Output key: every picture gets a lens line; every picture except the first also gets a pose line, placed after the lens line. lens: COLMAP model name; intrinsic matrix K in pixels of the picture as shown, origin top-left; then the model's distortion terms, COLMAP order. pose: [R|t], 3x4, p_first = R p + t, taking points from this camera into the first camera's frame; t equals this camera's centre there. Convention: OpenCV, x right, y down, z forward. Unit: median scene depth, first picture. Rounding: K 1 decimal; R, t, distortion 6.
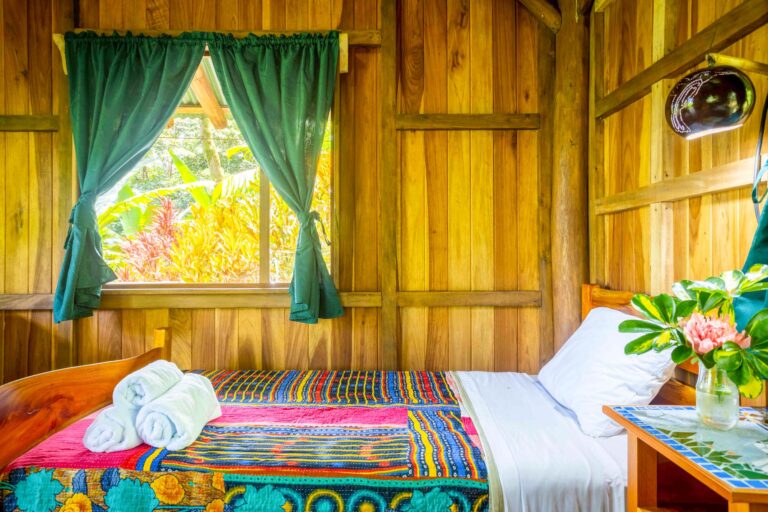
lens RADIAL K [[496.5, 0, 385.0], [0, 496.5, 251.1], [0, 0, 1]] dist [-0.006835, 0.025814]
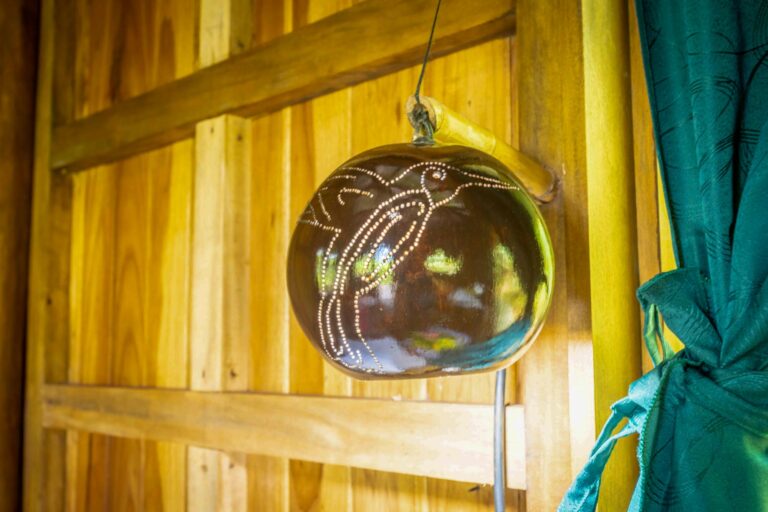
lens RADIAL K [[881.0, 0, 384.0], [0, 881.0, 256.0], [0, 0, 1]] dist [0.001784, -0.000208]
pose [[0.726312, 0.063838, 0.684394, 0.198042], [0.005788, 0.995075, -0.098960, -0.174471], [-0.687341, 0.075837, 0.722365, 0.448310]]
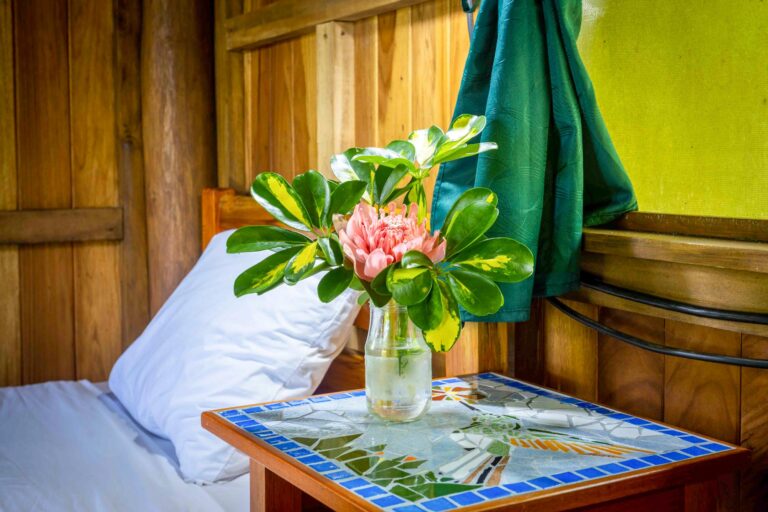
lens RADIAL K [[984.5, 0, 422.9], [0, 984.5, 211.5], [0, 0, 1]] dist [0.010810, 0.010936]
pose [[0.846524, -0.031528, 0.531416, 0.077194], [0.000310, 0.998274, 0.058733, 0.040081], [-0.532350, -0.049554, 0.845073, 0.062958]]
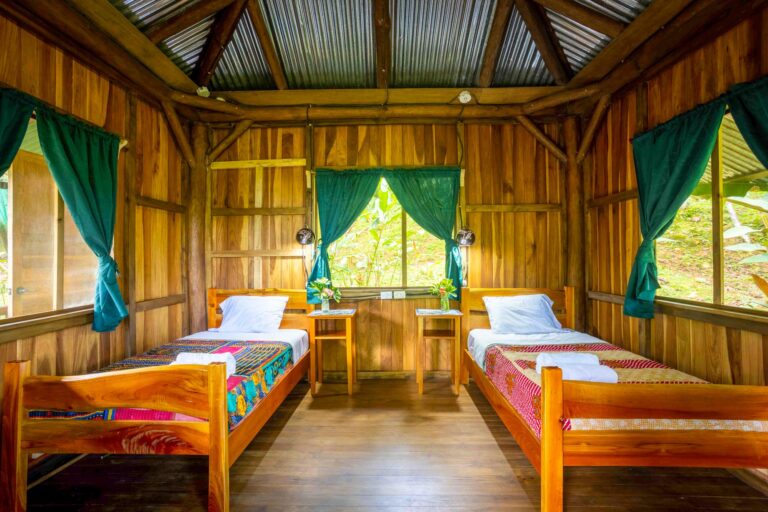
lens RADIAL K [[368.4, 0, 382.5], [0, 368.4, 251.9], [0, 0, 1]] dist [-0.055636, 0.033699]
pose [[0.011454, 0.013626, 0.999842, -1.594454], [0.001927, 0.999905, -0.013649, -0.094495], [-0.999933, 0.002083, 0.011427, 0.243692]]
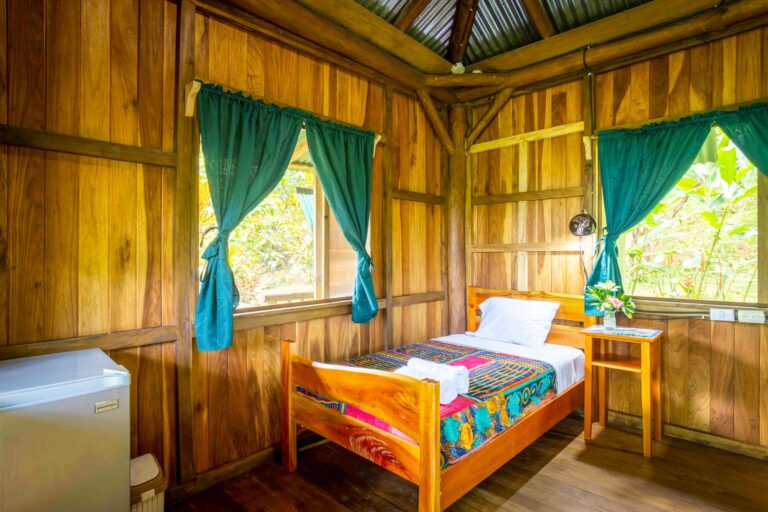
lens RADIAL K [[406.3, 0, 381.6], [0, 406.3, 251.0], [0, 0, 1]] dist [-0.060119, 0.037576]
pose [[0.684029, 0.002961, 0.729449, -1.339696], [-0.003878, 0.999992, -0.000423, -0.096315], [-0.729445, -0.002539, 0.684035, 0.163087]]
